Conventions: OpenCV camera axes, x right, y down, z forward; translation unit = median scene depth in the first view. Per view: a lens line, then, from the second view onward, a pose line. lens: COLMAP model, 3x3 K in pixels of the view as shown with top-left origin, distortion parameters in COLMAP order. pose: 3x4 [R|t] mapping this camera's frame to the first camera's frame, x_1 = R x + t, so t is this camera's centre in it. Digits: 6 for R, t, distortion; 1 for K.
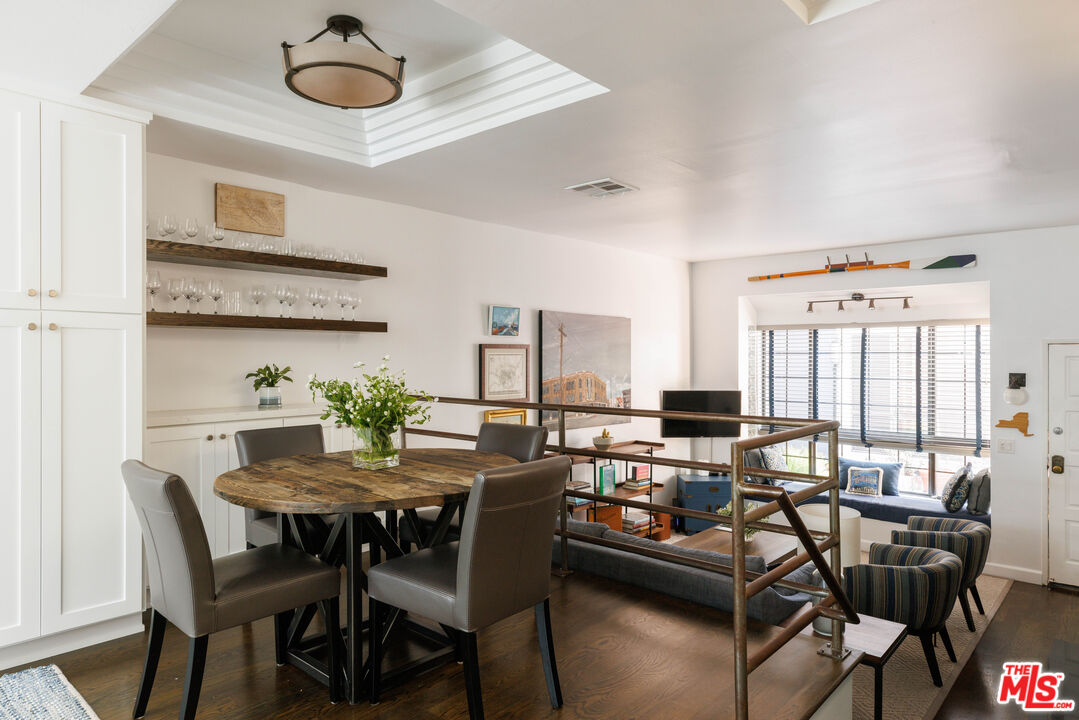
lens RADIAL K [[666.8, 0, 539.5], [0, 666.8, 360.0], [0, 0, 1]] dist [0.004417, 0.001633]
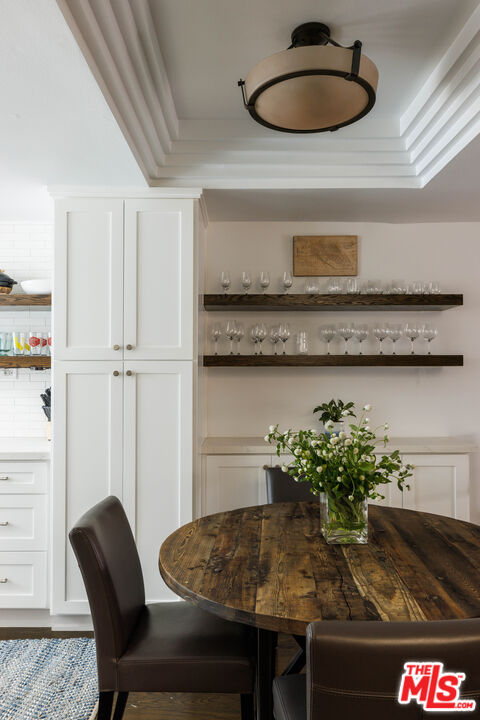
lens RADIAL K [[542.4, 0, 240.9], [0, 542.4, 363.7], [0, 0, 1]] dist [0.000904, 0.001621]
pose [[0.665619, -0.007707, -0.746252, 0.092920], [-0.004456, 0.999888, -0.014301, -0.026114], [0.746279, 0.012844, 0.665510, 0.227517]]
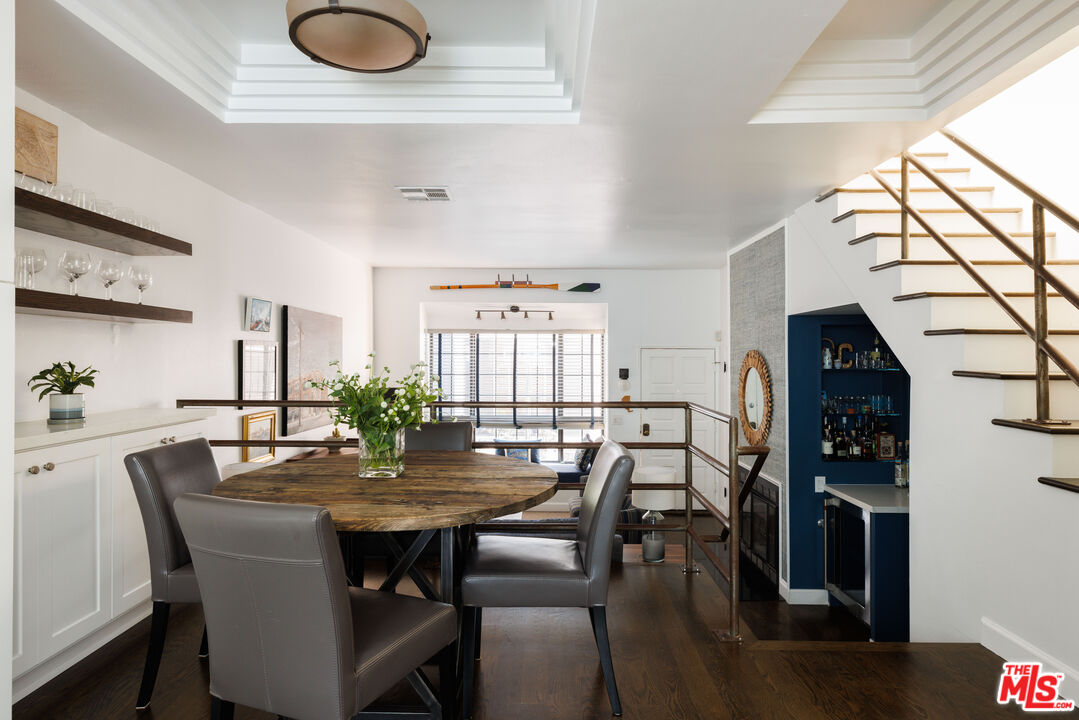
lens RADIAL K [[624.4, 0, 539.5], [0, 624.4, 360.0], [0, 0, 1]] dist [0.004344, 0.001485]
pose [[0.752913, 0.000739, 0.658120, -0.323755], [0.000167, 0.999999, -0.001314, 0.003371], [-0.658121, 0.001099, 0.752912, 0.113562]]
